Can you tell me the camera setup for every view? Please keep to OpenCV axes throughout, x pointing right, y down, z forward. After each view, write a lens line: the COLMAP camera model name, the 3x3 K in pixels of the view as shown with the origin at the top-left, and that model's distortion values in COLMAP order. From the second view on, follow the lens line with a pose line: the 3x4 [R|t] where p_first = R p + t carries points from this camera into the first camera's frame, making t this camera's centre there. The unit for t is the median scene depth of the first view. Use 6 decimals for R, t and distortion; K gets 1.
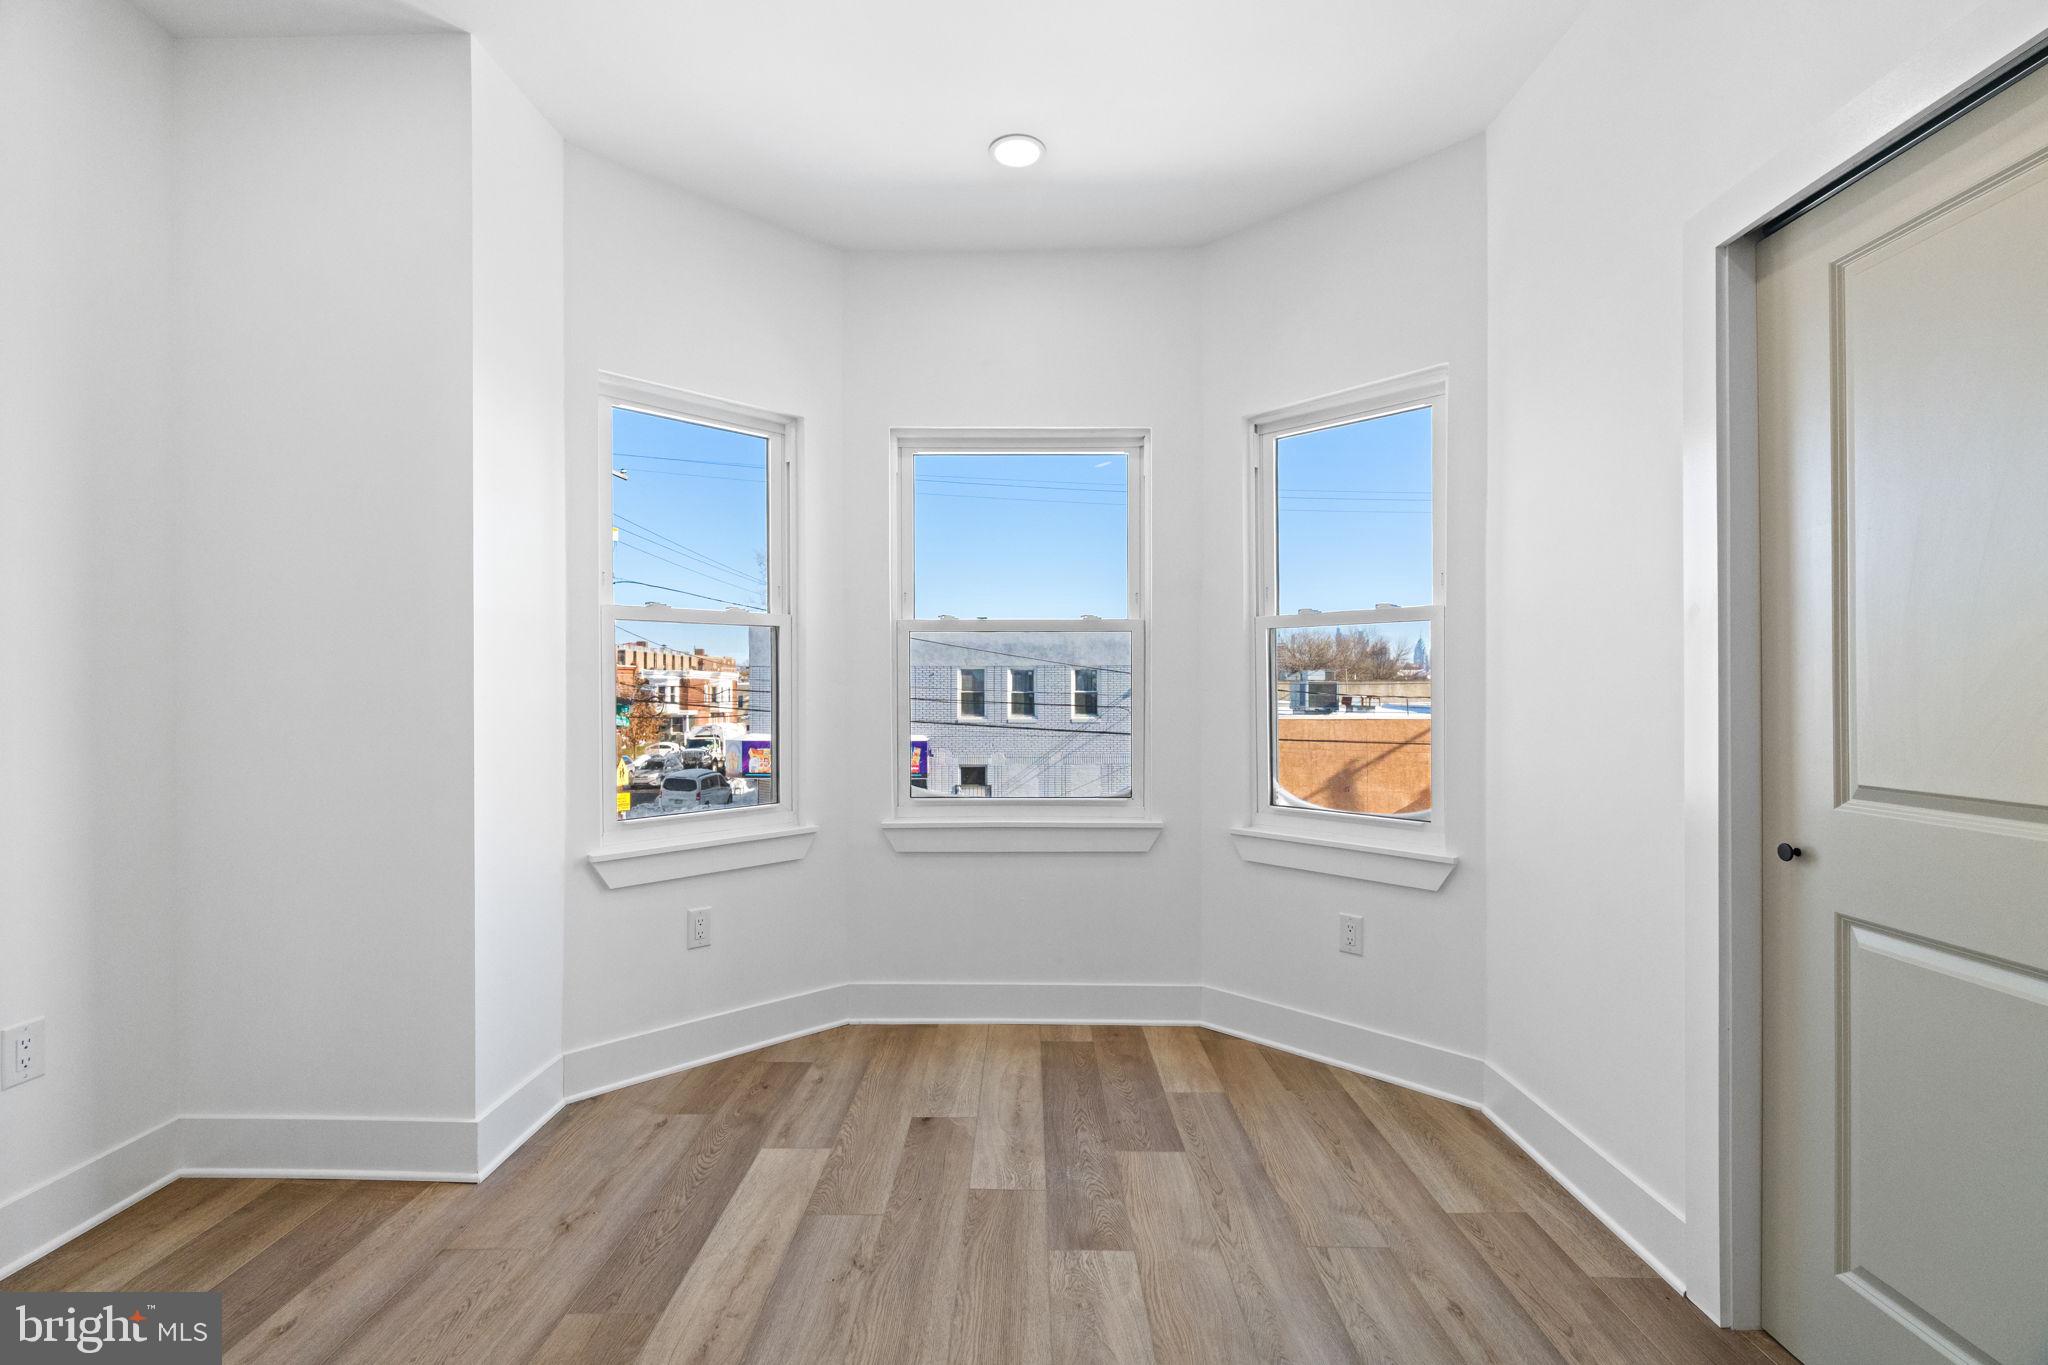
lens RADIAL K [[931.4, 0, 1021.3], [0, 931.4, 678.6], [0, 0, 1]] dist [-0.002273, 0.000856]
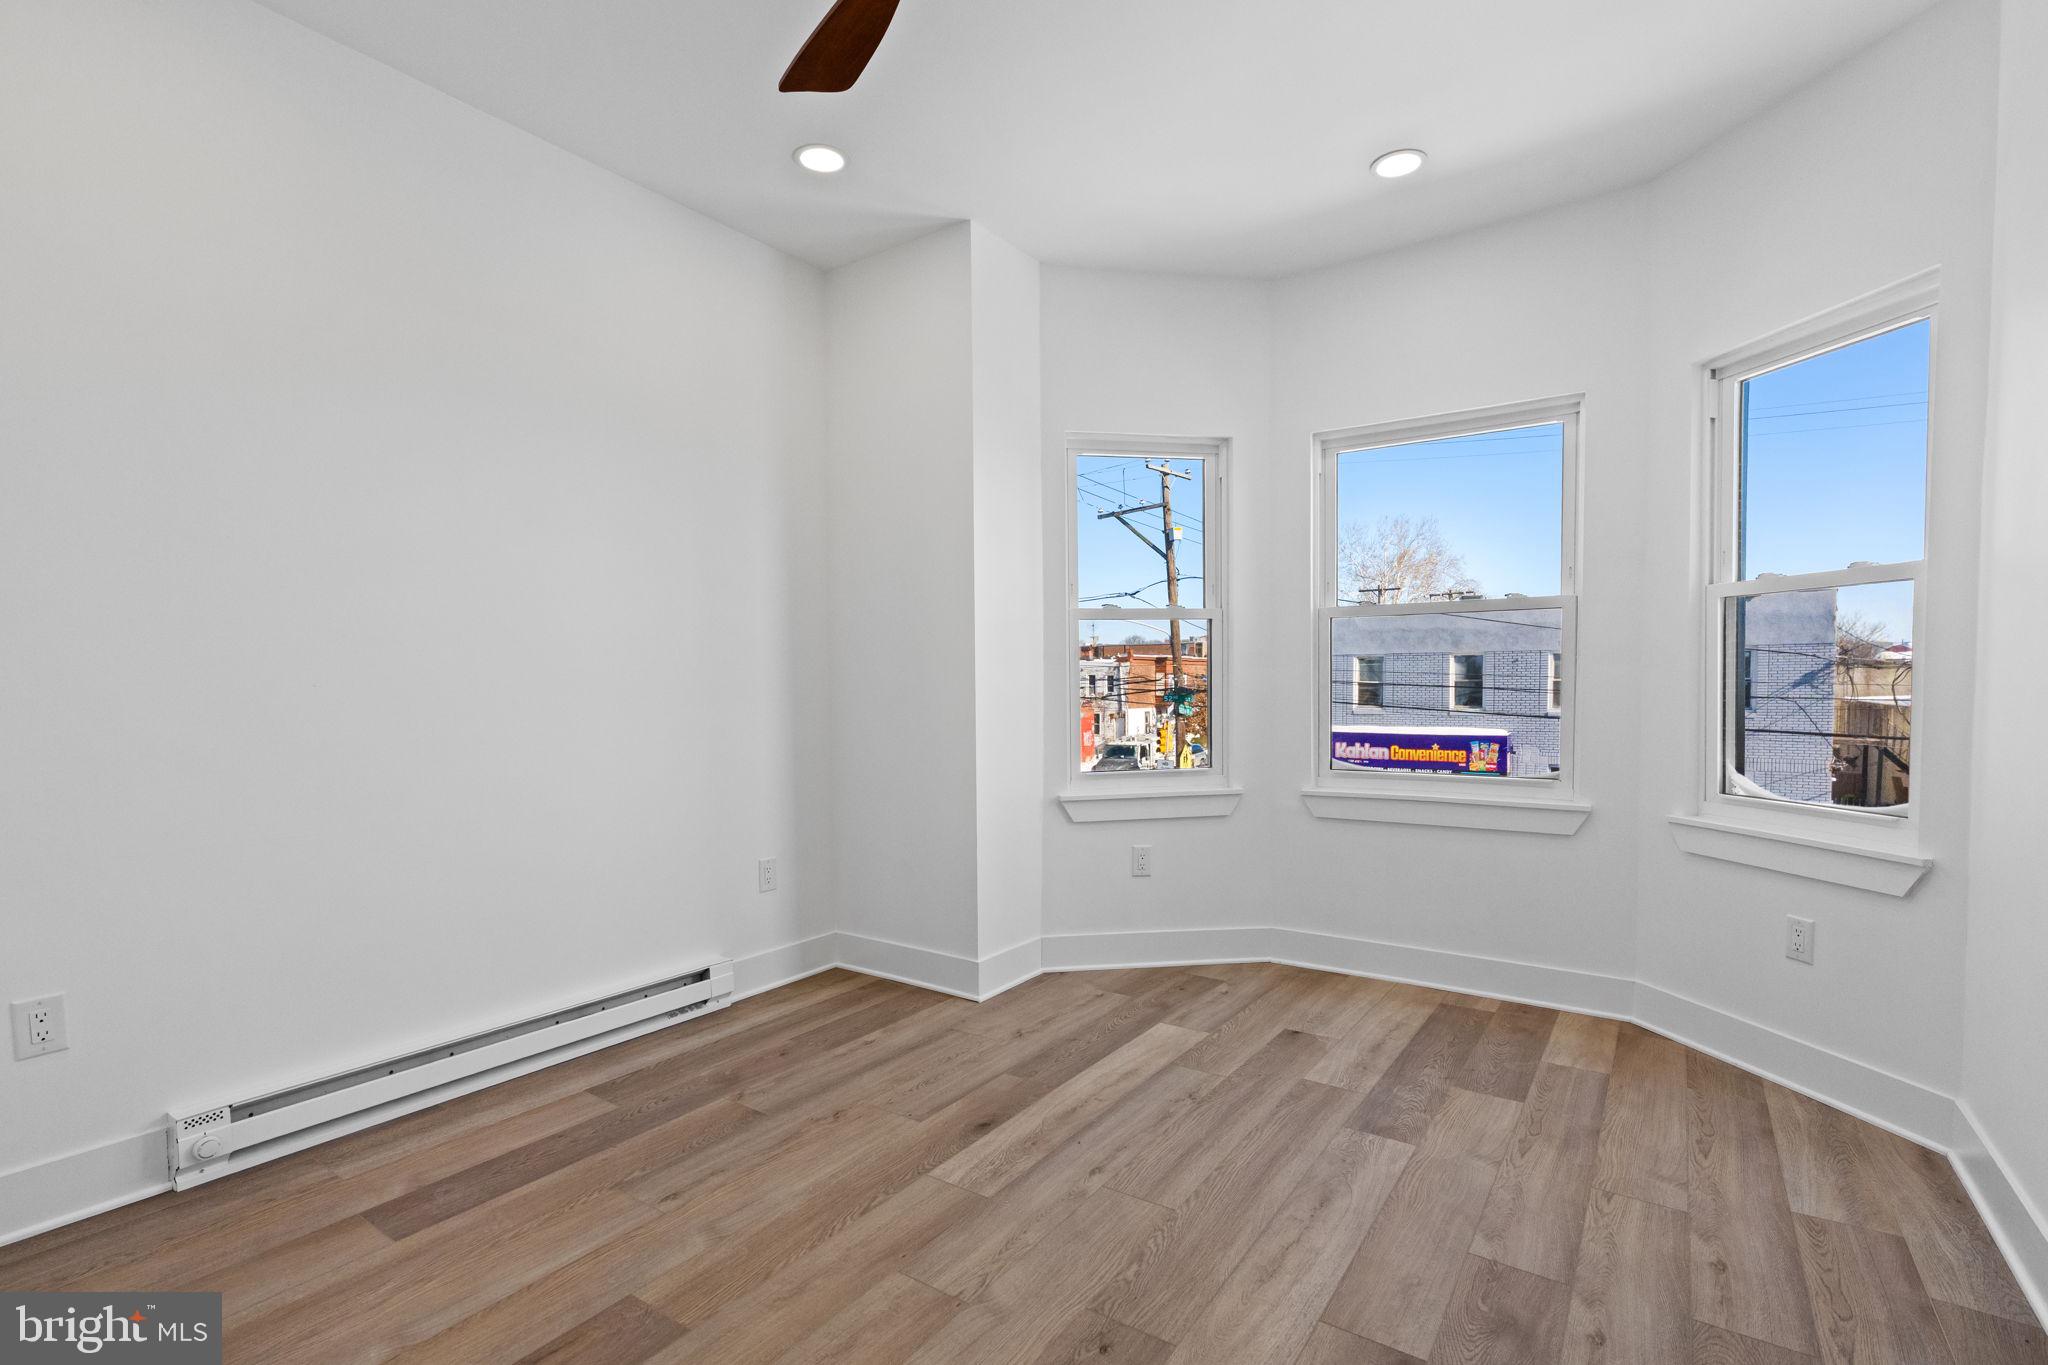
lens RADIAL K [[943.6, 0, 986.4], [0, 943.6, 688.5], [0, 0, 1]] dist [-0.002966, 0.000501]
pose [[0.814090, -0.001920, -0.580736, 0.251869], [0.013961, 0.999770, 0.016266, 0.011107], [0.580571, -0.021349, 0.813929, -0.177649]]
